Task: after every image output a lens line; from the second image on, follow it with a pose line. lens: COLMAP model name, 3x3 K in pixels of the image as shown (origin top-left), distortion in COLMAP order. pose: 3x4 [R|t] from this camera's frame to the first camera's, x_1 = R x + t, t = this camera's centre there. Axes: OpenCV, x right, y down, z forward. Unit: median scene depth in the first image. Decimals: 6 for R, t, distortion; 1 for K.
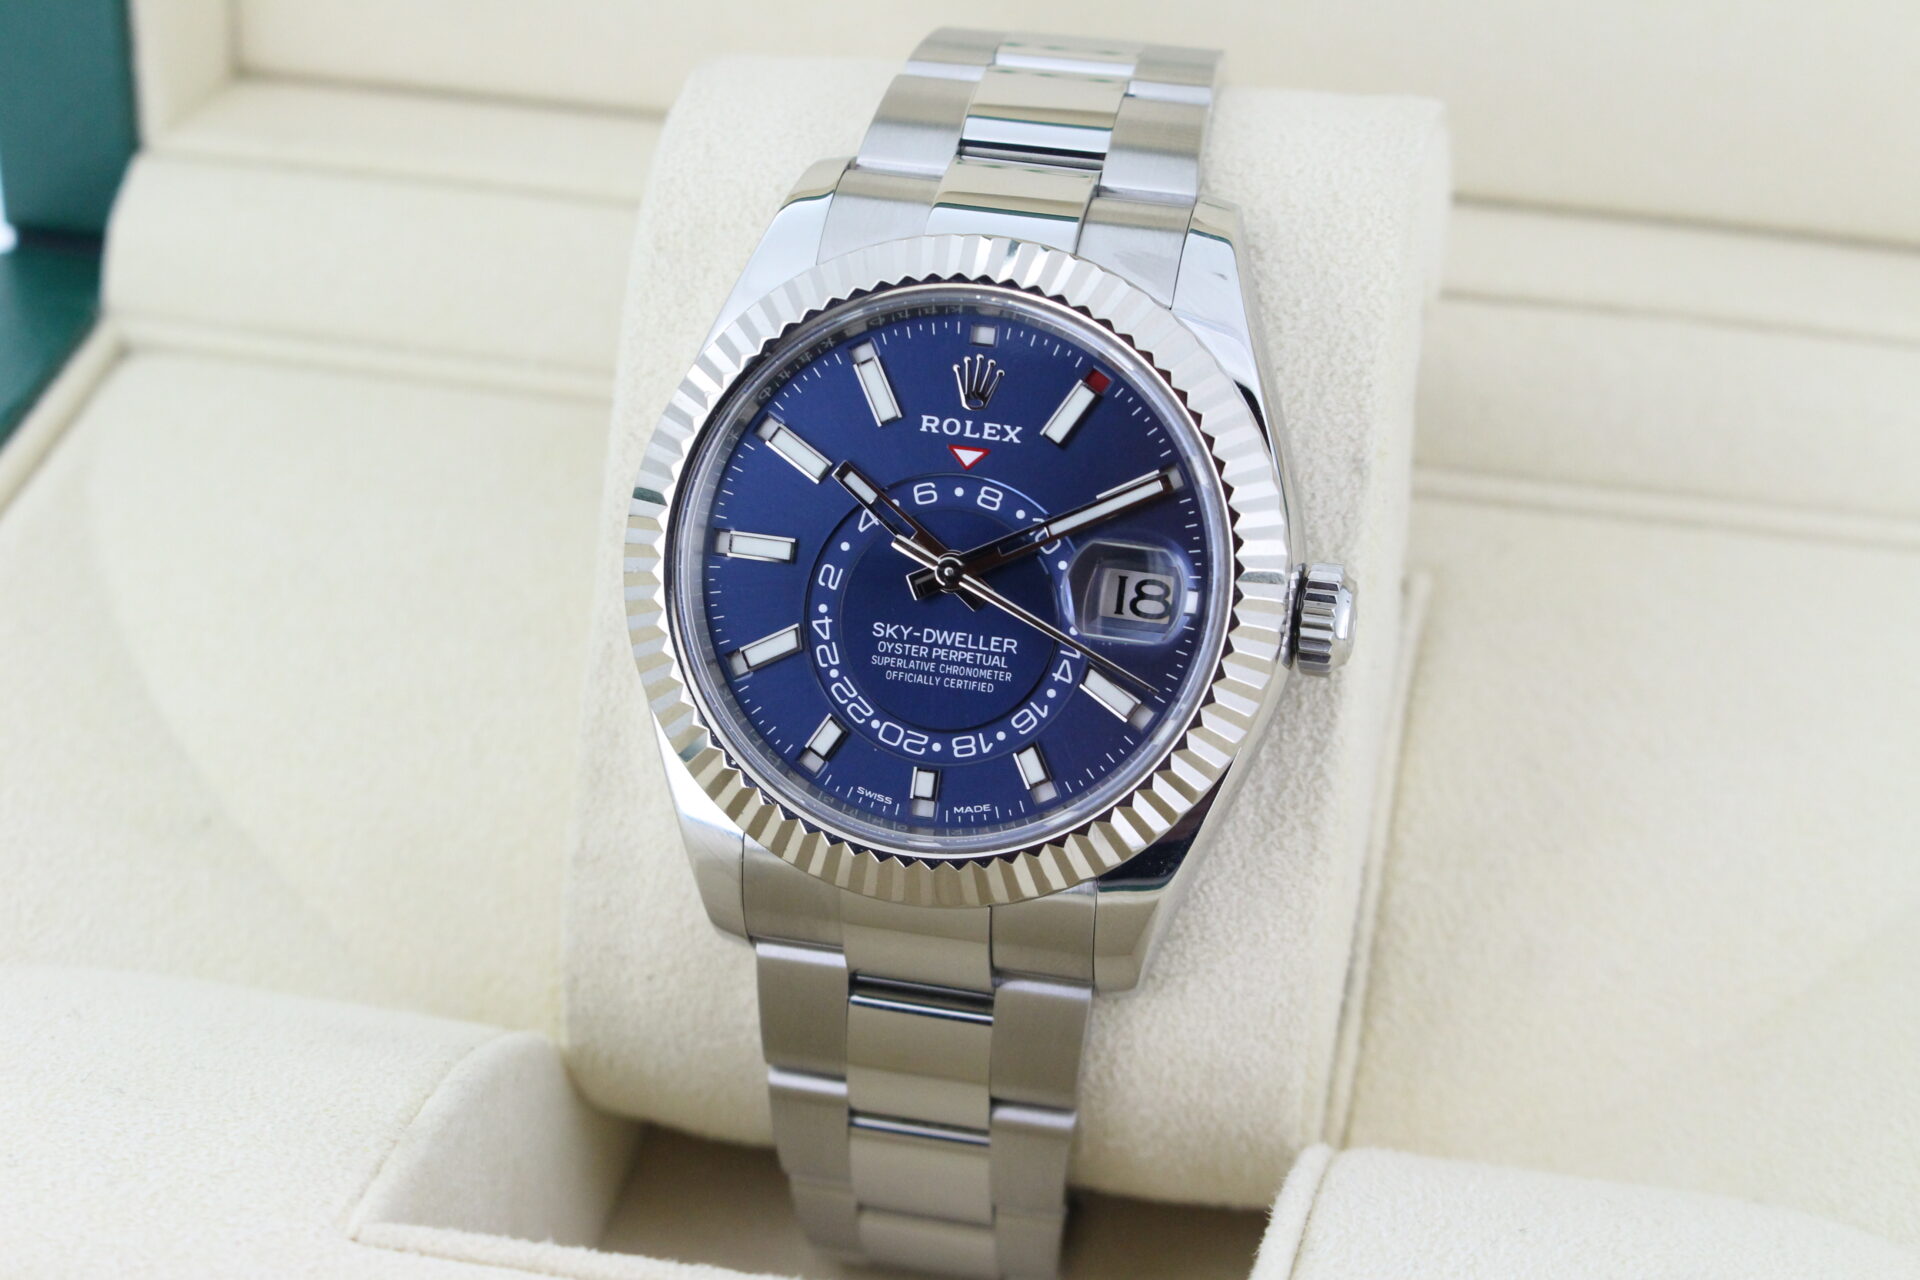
lens RADIAL K [[3854.9, 0, 969.5], [0, 3854.9, 637.7], [0, 0, 1]] dist [-0.026717, 0.000000]
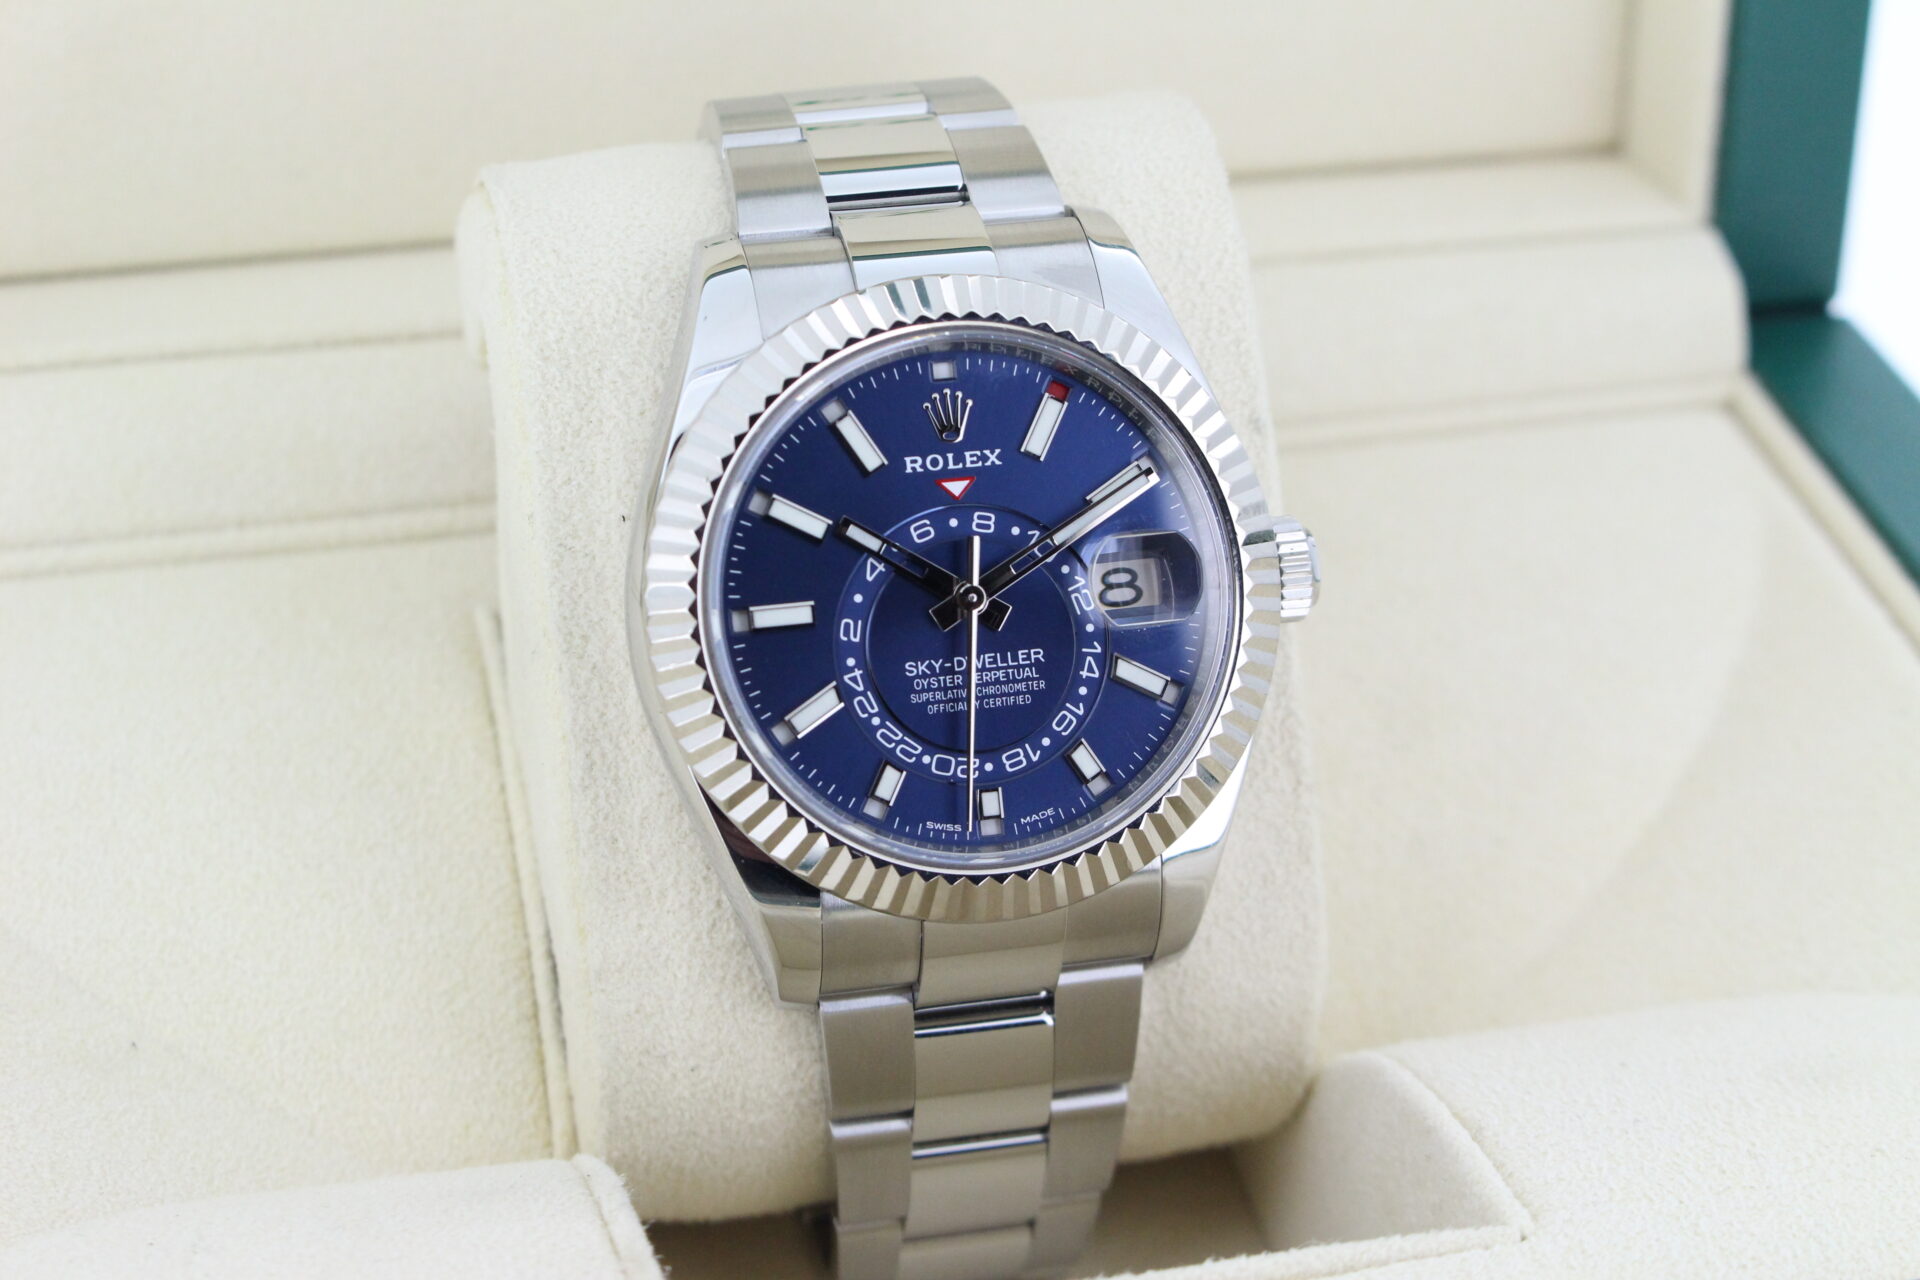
lens RADIAL K [[3854.9, 0, 957.4], [0, 3854.9, 636.7], [0, 0, 1]] dist [-0.026717, 0.000000]
pose [[0.908915, -0.217025, 0.356052, -0.377306], [0.223527, 0.974418, 0.023329, -0.031792], [-0.352007, 0.058384, 0.934175, 0.031646]]
